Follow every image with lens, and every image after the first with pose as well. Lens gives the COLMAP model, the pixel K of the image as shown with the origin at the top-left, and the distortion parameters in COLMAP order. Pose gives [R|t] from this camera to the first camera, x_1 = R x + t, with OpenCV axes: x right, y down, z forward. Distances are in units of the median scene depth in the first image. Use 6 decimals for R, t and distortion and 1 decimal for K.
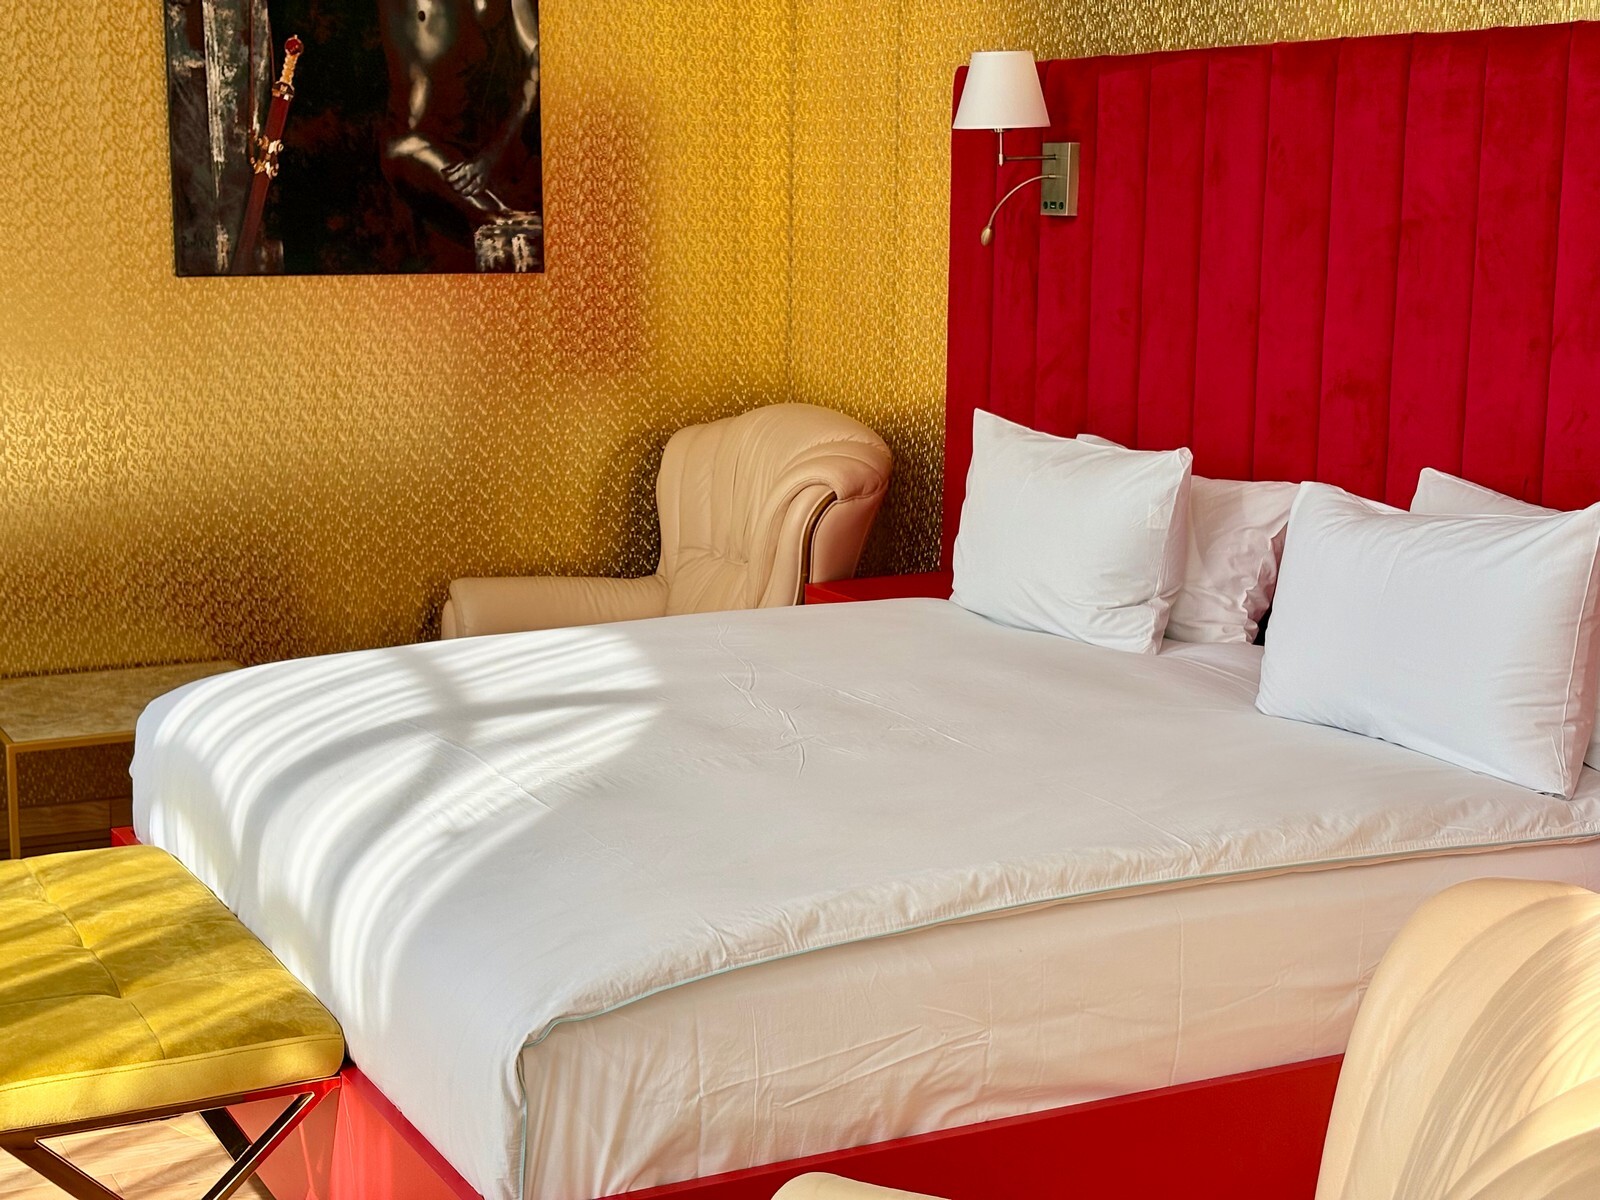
lens RADIAL K [[2400.7, 0, 801.9], [0, 2400.7, 623.1], [0, 0, 1]] dist [0.244898, -0.965420]
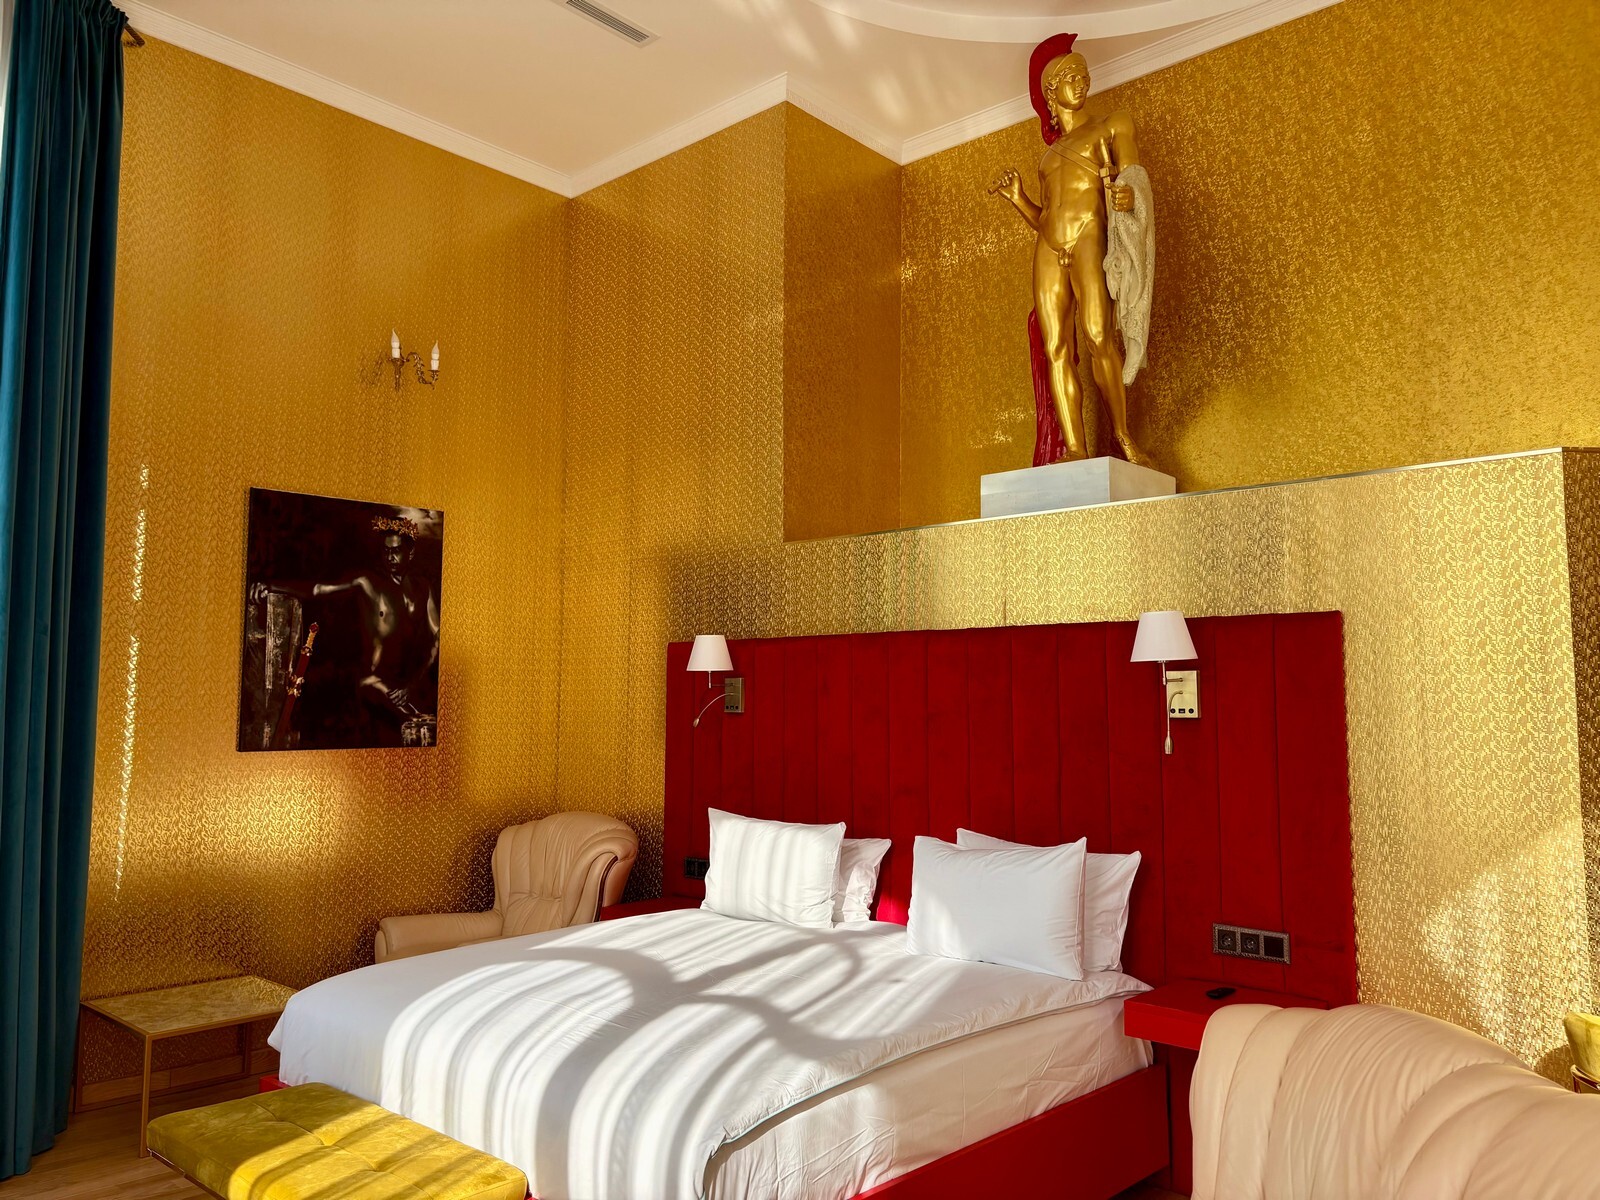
lens RADIAL K [[1210.4, 0, 800.0], [0, 1210.4, 600.0], [0, 0, 1]] dist [0.049275, -0.048860]
pose [[0.943414, 0.027879, 0.330443, -0.166229], [0.061382, 0.964560, -0.256624, 0.005041], [-0.325887, 0.262386, 0.908268, 0.024722]]
